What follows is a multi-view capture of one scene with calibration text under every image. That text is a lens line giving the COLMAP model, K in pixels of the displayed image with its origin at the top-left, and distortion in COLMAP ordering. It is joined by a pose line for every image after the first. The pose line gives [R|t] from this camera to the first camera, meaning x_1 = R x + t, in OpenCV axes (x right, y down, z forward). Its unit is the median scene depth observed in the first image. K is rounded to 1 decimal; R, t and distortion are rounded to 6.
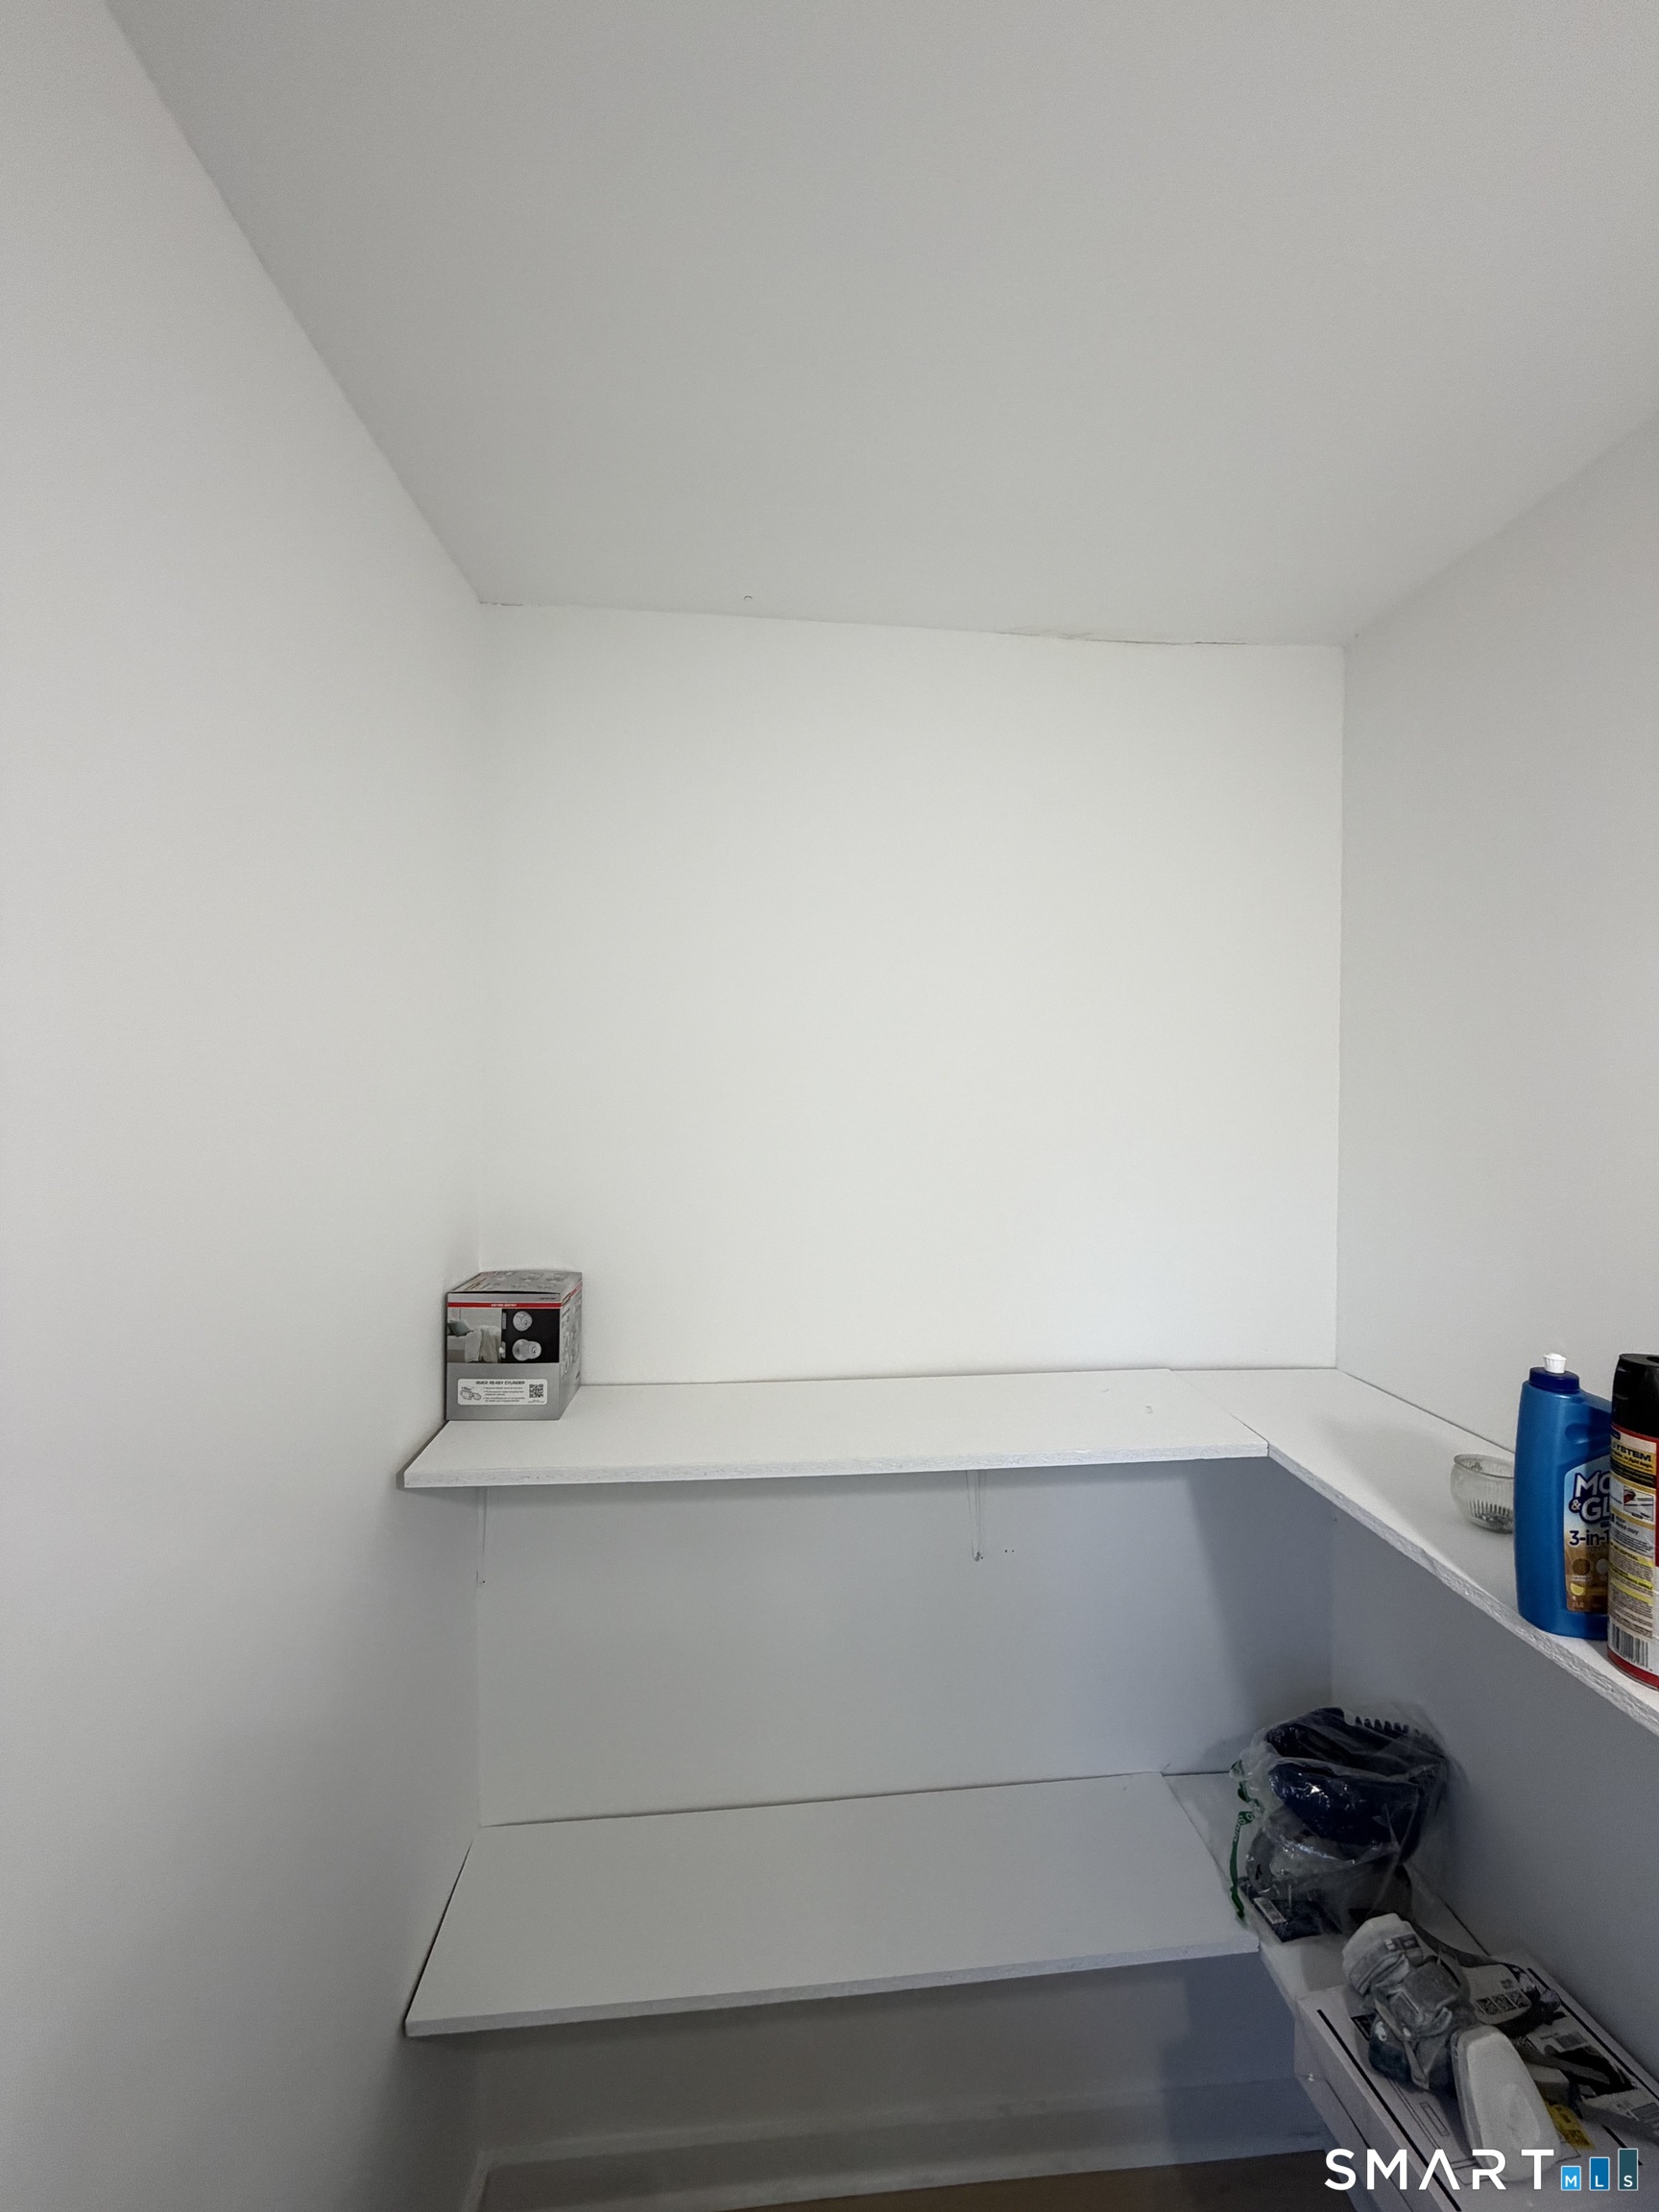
lens RADIAL K [[886.9, 0, 830.4], [0, 886.9, 1103.6], [0, 0, 1]] dist [-0.003309, 0.001747]
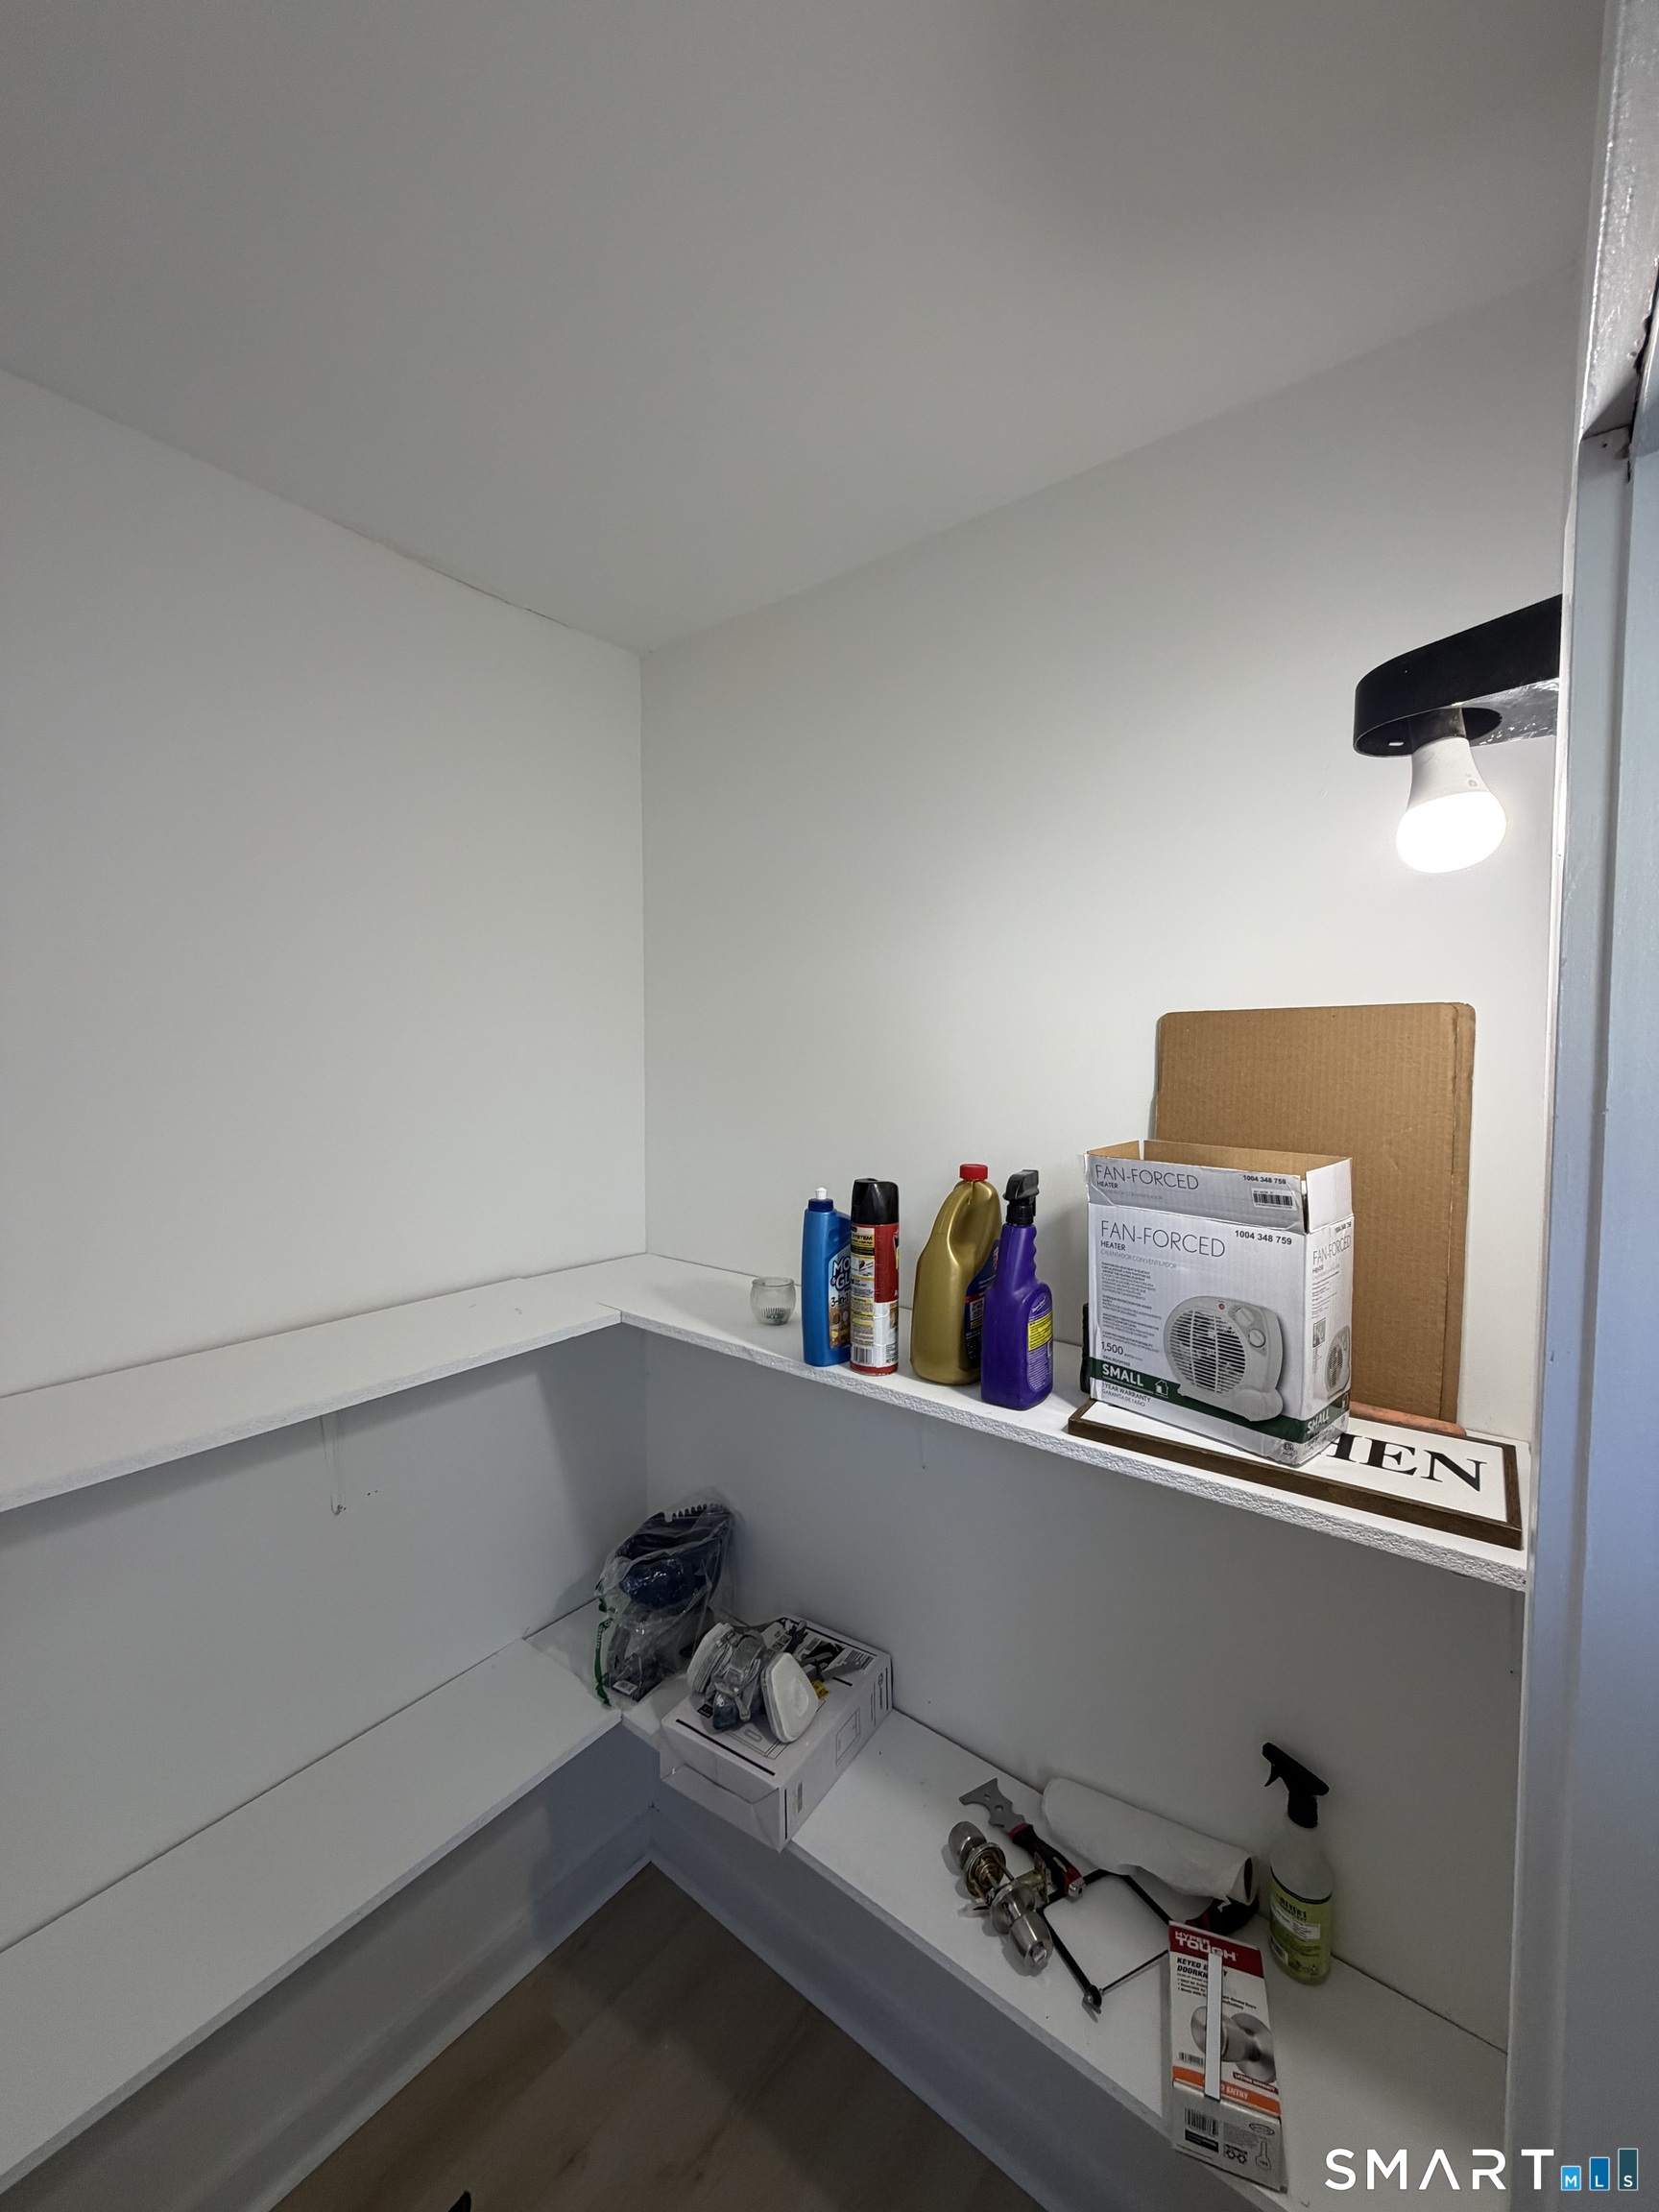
lens RADIAL K [[886.9, 0, 833.1], [0, 886.9, 1108.3], [0, 0, 1]] dist [-0.003309, 0.001747]
pose [[0.681719, -0.048464, 0.730007, -0.210984], [0.011259, 0.998380, 0.055767, 0.045576], [-0.731527, -0.029798, 0.681161, -0.041130]]
